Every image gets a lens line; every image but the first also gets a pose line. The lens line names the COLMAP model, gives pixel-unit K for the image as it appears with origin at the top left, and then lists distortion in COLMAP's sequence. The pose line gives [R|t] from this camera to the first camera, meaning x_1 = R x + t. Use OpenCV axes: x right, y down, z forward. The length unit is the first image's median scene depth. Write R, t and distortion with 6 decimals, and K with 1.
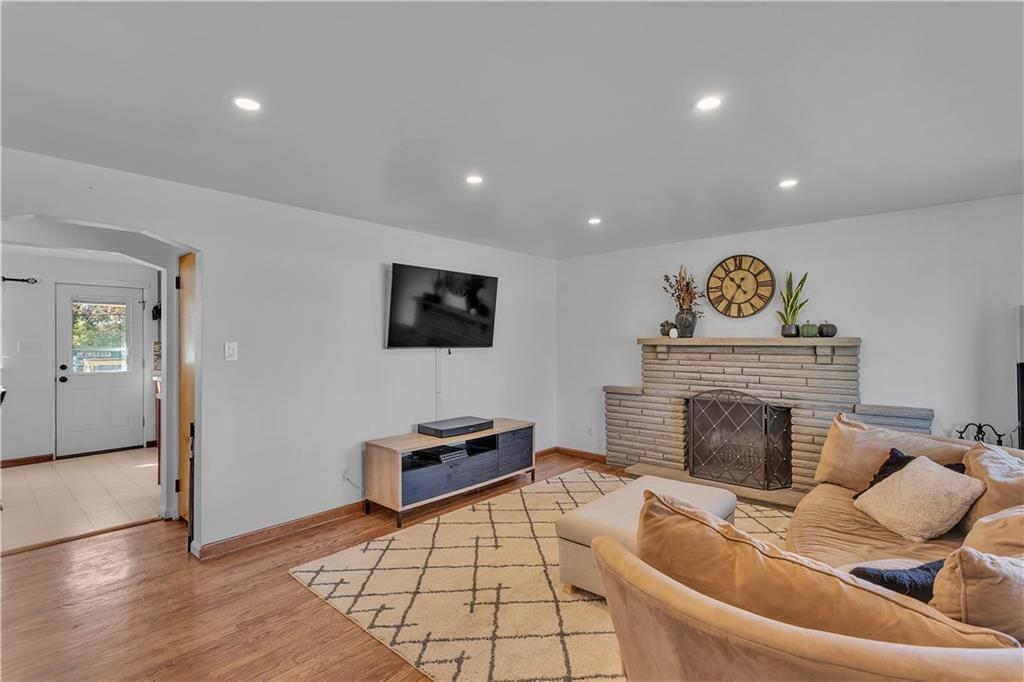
lens RADIAL K [[480.8, 0, 512.0], [0, 480.8, 341.0], [0, 0, 1]] dist [-0.000014, 0.000747]
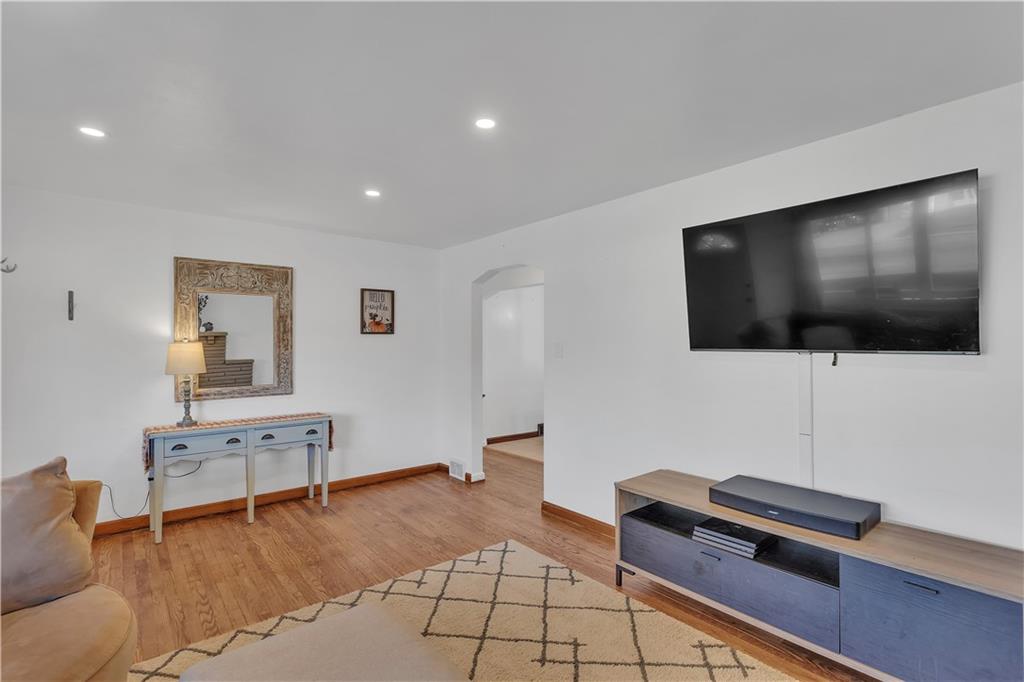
lens RADIAL K [[480.8, 0, 512.0], [0, 480.8, 341.0], [0, 0, 1]] dist [-0.000014, 0.000747]
pose [[-0.154250, -0.001901, -0.988030, 0.448208], [0.002220, 0.999995, -0.002271, 0.002280], [0.988029, -0.002543, -0.154245, 0.782959]]
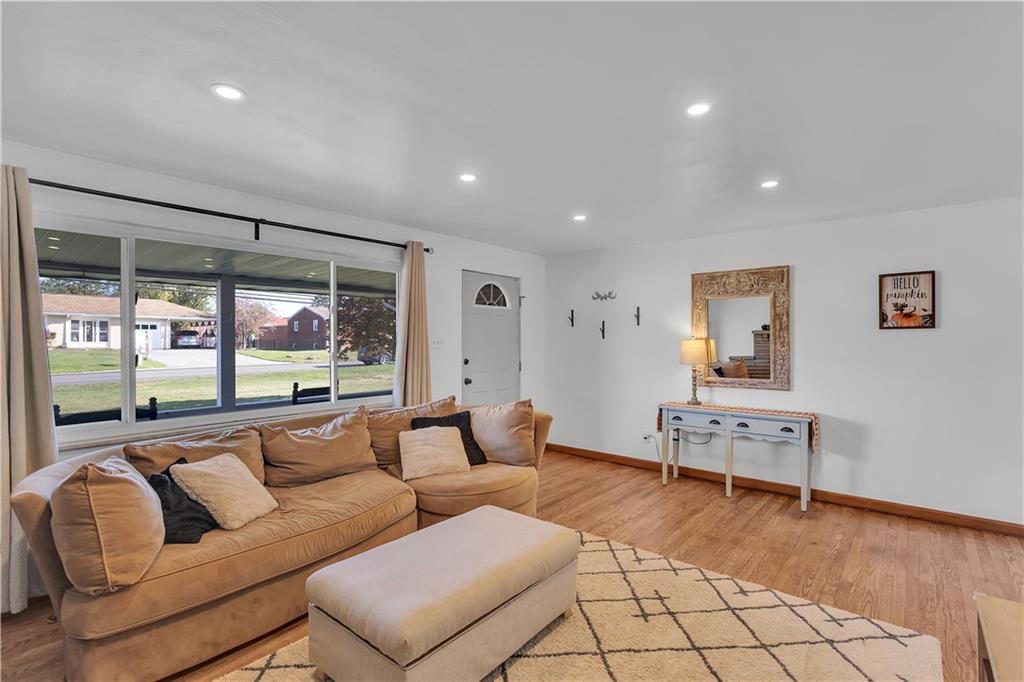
lens RADIAL K [[480.5, 0, 517.1], [0, 480.5, 339.1], [0, 0, 1]] dist [0.000870, 0.000736]
pose [[-0.999144, 0.000590, -0.041365, 0.150008], [0.000843, 0.999981, -0.006113, 0.006339], [0.041361, -0.006143, -0.999125, 1.150675]]
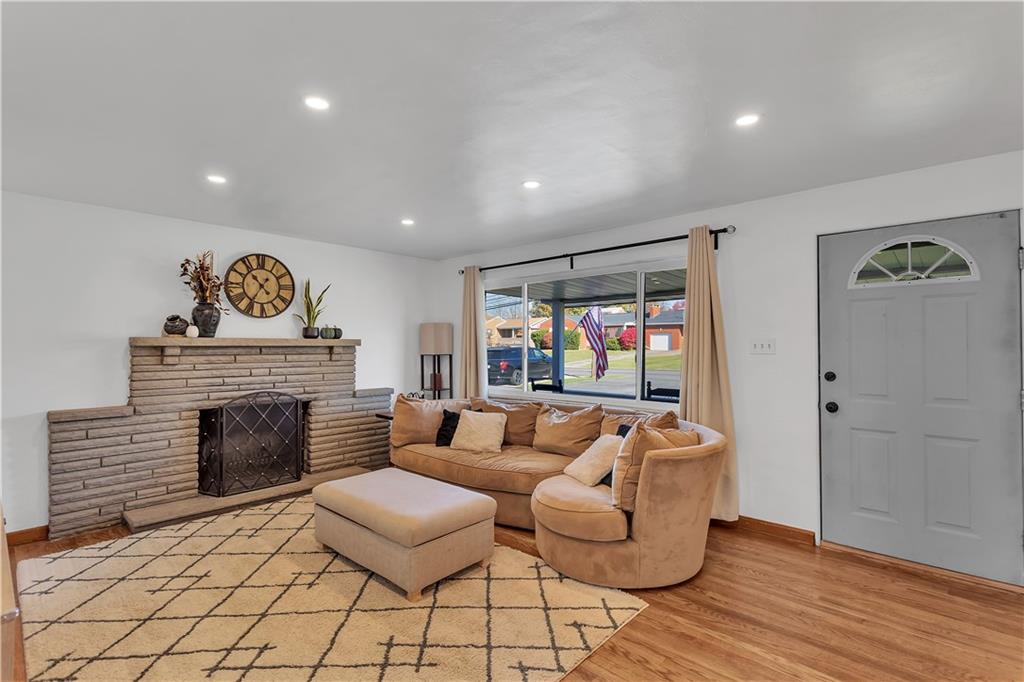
lens RADIAL K [[485.8, 0, 512.0], [0, 485.8, 341.0], [0, 0, 1]] dist [0.001194, 0.000972]
pose [[0.013345, 0.007655, 0.999882, -0.518779], [-0.001813, 0.999969, -0.007631, 0.005521], [-0.999909, -0.001711, 0.013359, 0.480360]]
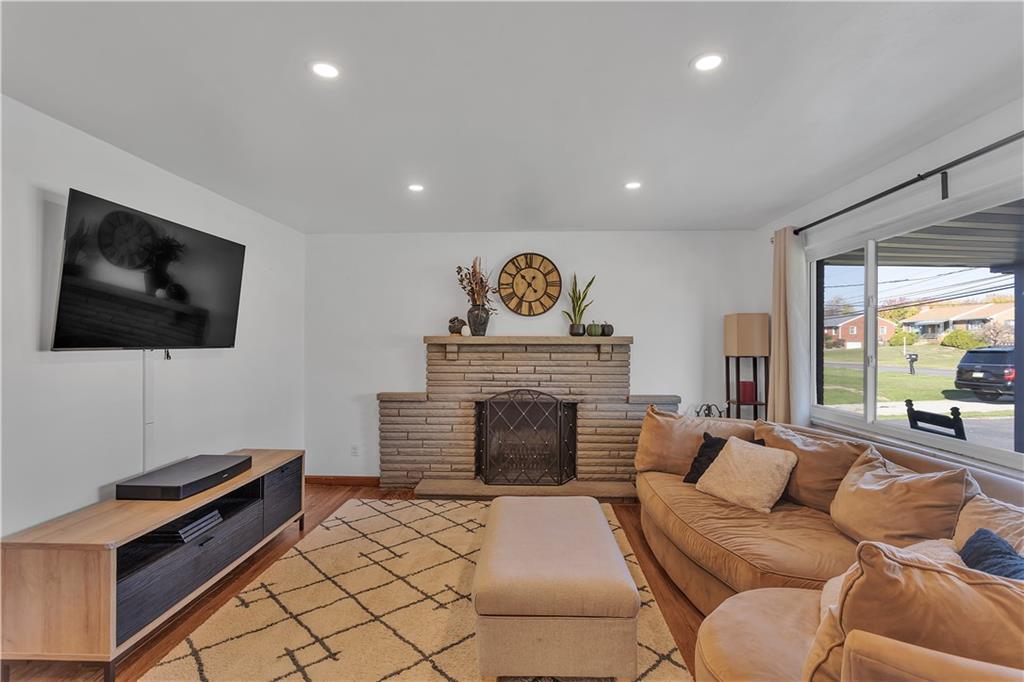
lens RADIAL K [[480.8, 0, 512.0], [0, 480.8, 341.0], [0, 0, 1]] dist [-0.000014, 0.000747]
pose [[0.771666, 0.002707, 0.636022, -0.190218], [-0.002320, 0.999996, -0.001442, 0.004560], [-0.636024, -0.000363, 0.771669, 0.258786]]
